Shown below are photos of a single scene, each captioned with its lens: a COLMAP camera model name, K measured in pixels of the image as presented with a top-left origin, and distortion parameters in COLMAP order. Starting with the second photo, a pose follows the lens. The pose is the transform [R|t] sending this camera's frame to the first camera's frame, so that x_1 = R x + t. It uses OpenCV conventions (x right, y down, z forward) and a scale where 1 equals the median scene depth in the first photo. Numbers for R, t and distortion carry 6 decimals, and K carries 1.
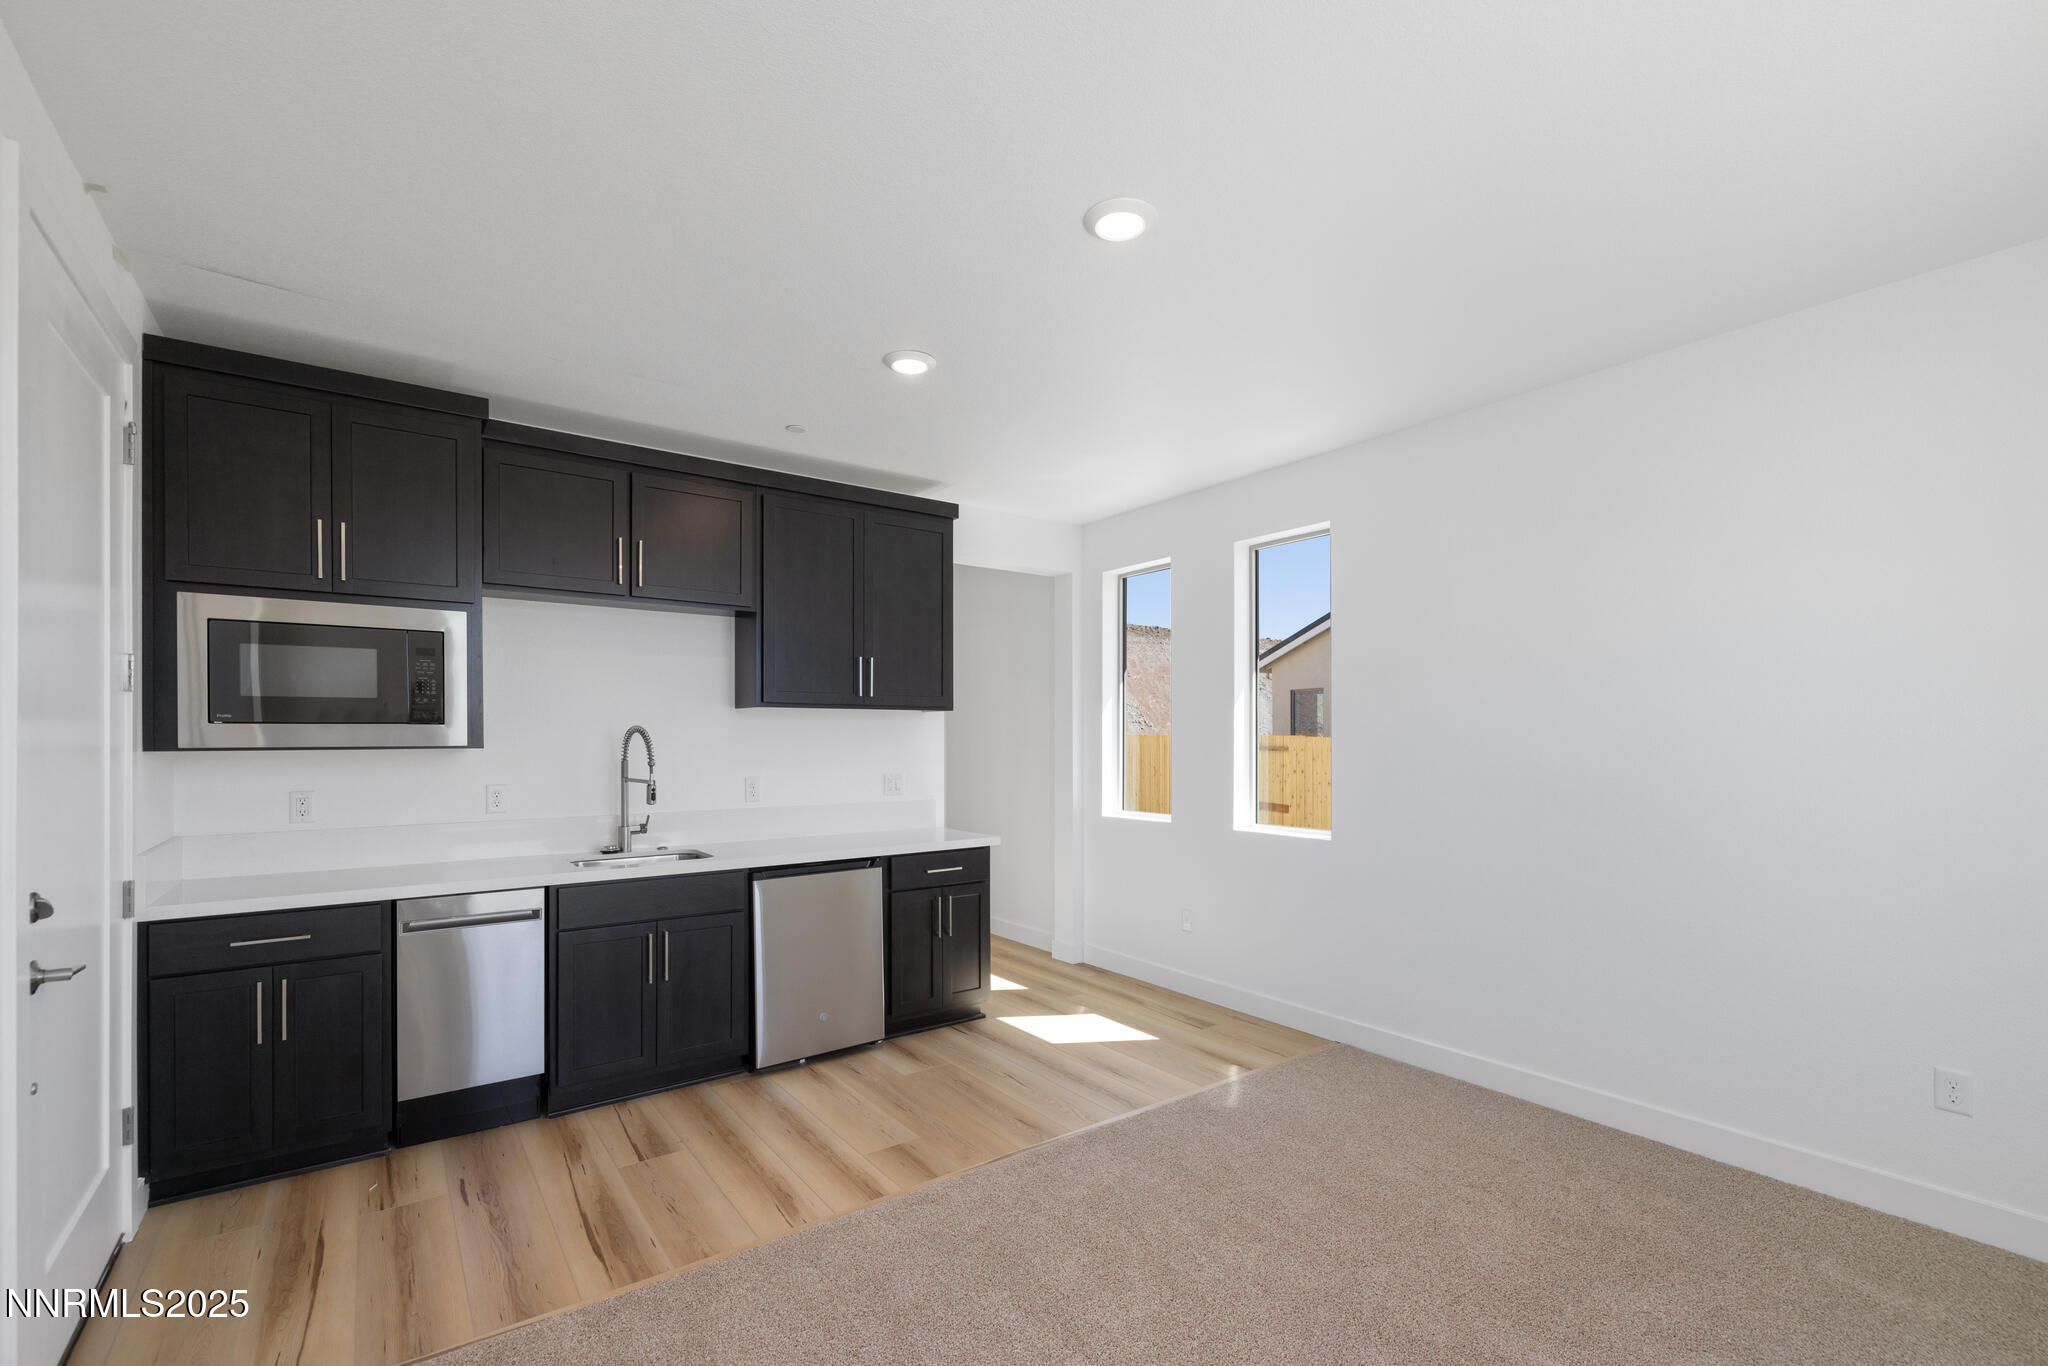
lens RADIAL K [[882.1, 0, 1015.5], [0, 882.1, 721.5], [0, 0, 1]] dist [-0.001831, -0.000077]
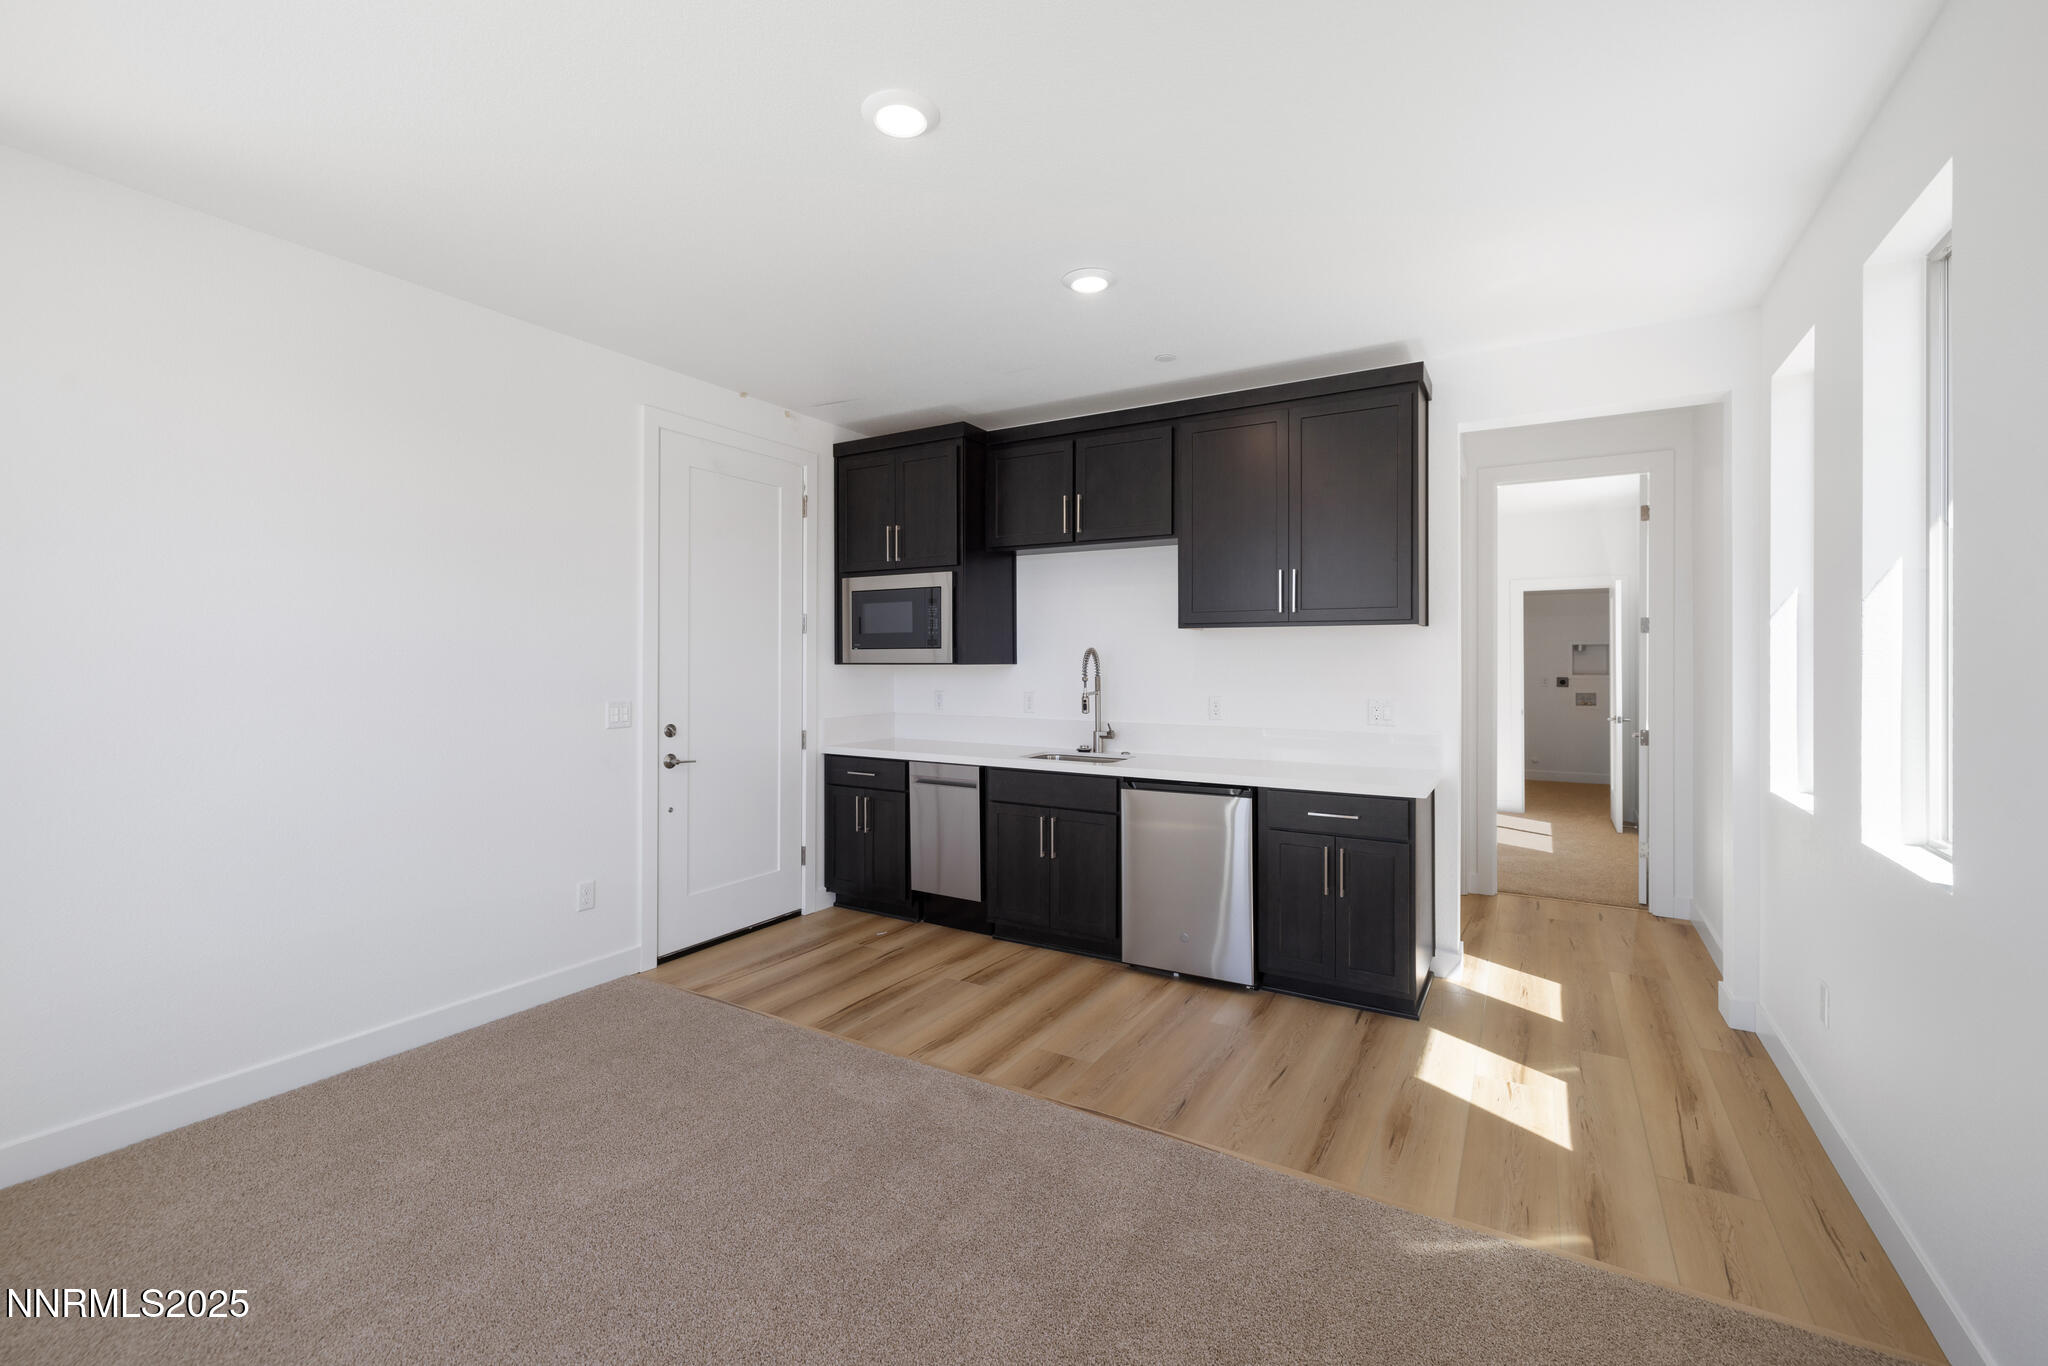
lens RADIAL K [[869.6, 0, 1022.7], [0, 869.6, 648.8], [0, 0, 1]] dist [0.000704, 0.000005]
pose [[0.390379, -0.007397, -0.920624, 0.658711], [0.015834, 0.999874, -0.001320, 0.006750], [0.920518, -0.014062, 0.390447, 0.478203]]
